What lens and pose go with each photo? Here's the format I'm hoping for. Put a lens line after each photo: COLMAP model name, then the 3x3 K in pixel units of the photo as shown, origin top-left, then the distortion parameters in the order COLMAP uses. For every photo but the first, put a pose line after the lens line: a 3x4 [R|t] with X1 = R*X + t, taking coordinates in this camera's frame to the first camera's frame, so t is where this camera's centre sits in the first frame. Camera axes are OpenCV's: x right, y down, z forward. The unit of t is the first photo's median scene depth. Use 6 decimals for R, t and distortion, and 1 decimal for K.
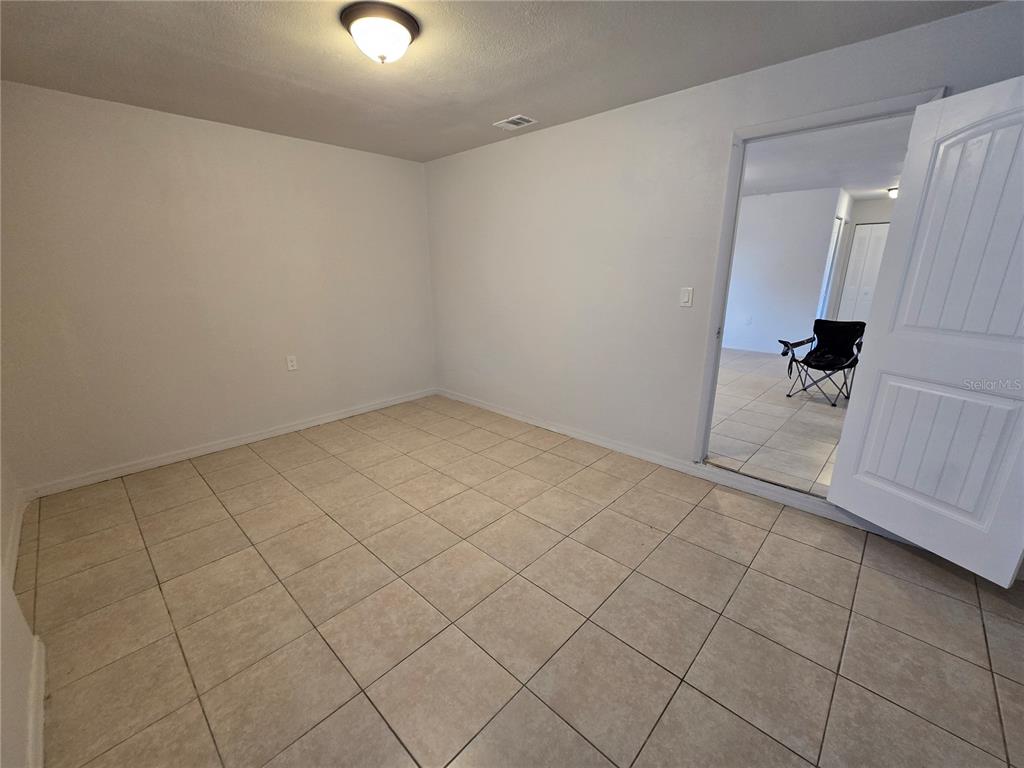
lens RADIAL K [[417.4, 0, 512.5], [0, 417.4, 389.8], [0, 0, 1]] dist [-0.002768, -0.000949]
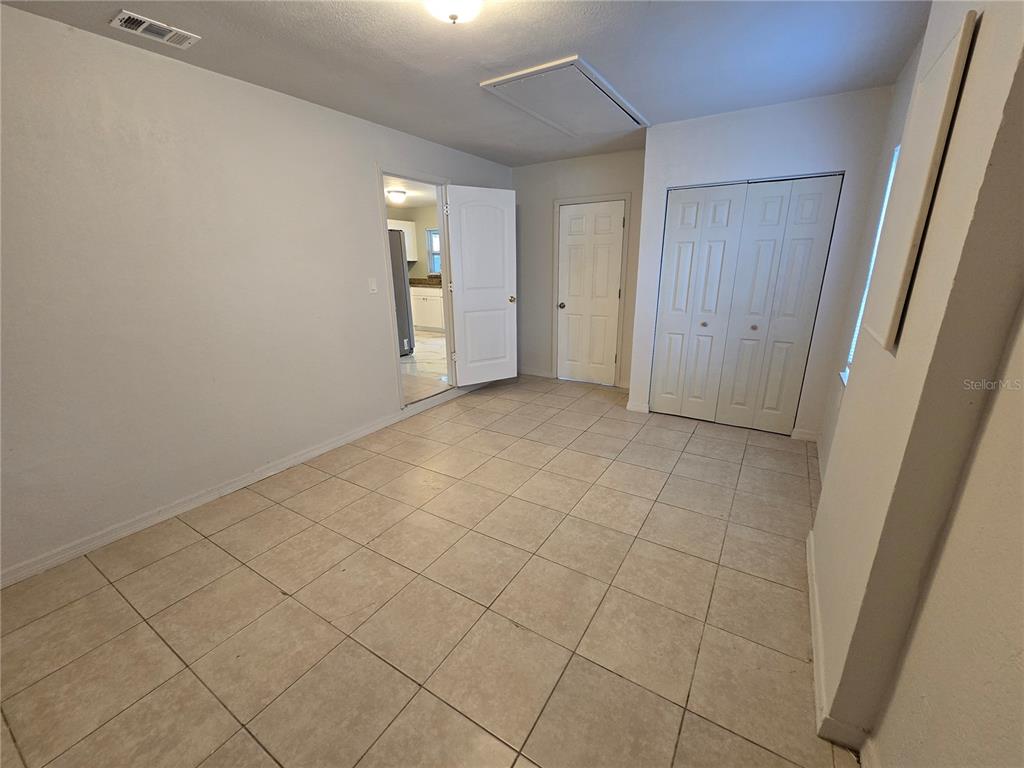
lens RADIAL K [[417.4, 0, 512.5], [0, 417.4, 389.8], [0, 0, 1]] dist [-0.002768, -0.000949]
pose [[-0.187033, -0.283145, 0.940663, -1.236476], [0.288888, 0.899366, 0.328154, -0.311409], [-0.938916, 0.333122, -0.086414, 1.096077]]
